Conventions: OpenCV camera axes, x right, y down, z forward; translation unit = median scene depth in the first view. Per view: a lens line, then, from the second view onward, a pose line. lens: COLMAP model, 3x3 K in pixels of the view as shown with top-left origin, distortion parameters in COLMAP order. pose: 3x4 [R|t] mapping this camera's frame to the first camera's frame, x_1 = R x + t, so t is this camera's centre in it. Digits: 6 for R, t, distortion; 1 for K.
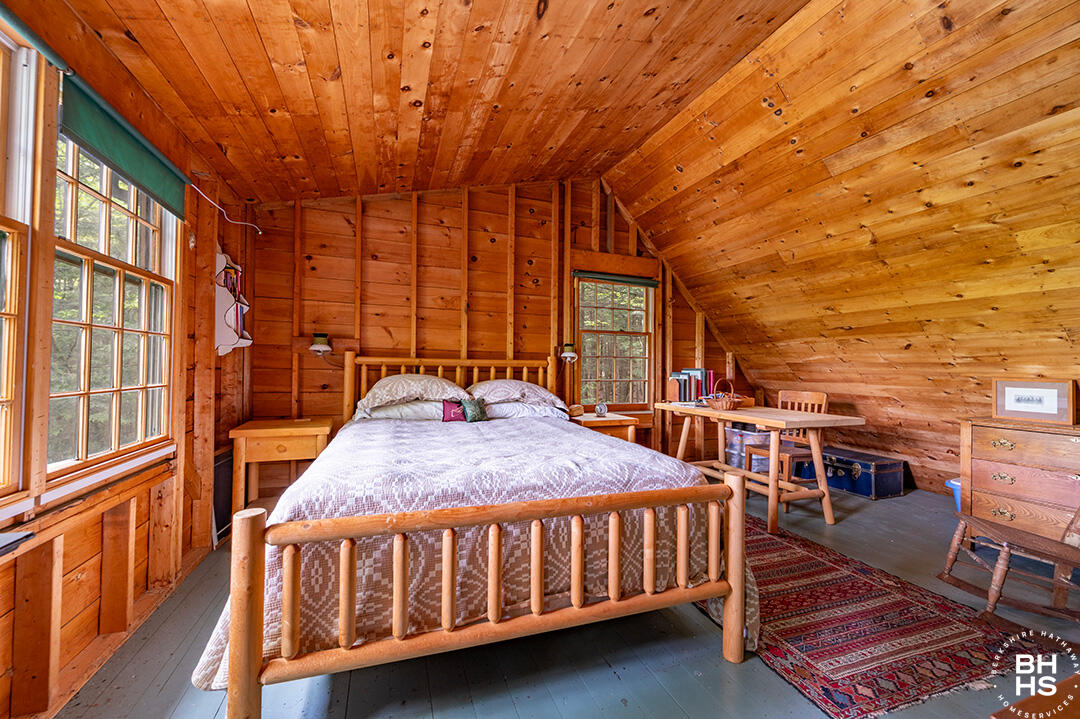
lens RADIAL K [[427.9, 0, 538.5], [0, 427.9, 359.5], [0, 0, 1]] dist [-0.000262, 0.000046]
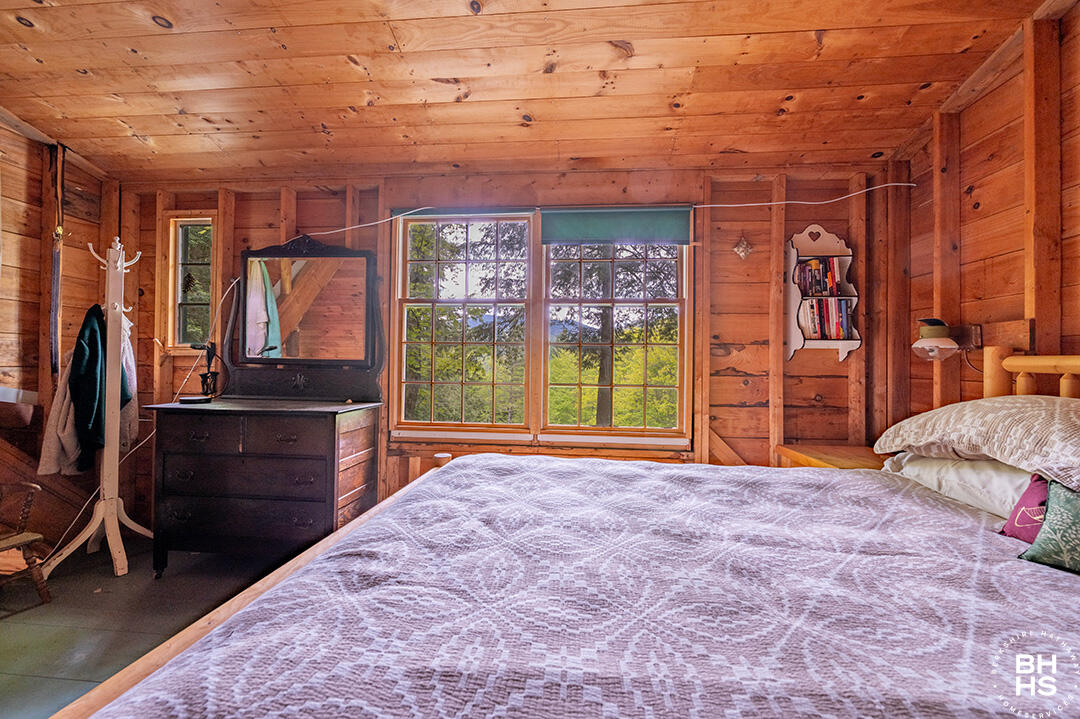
lens RADIAL K [[427.9, 0, 541.3], [0, 427.9, 360.5], [0, 0, 1]] dist [-0.000262, 0.000046]
pose [[-0.414635, -0.020863, -0.909749, 0.237527], [0.001231, 0.999723, -0.023488, 0.008815], [0.909987, -0.010859, -0.414495, 0.711446]]
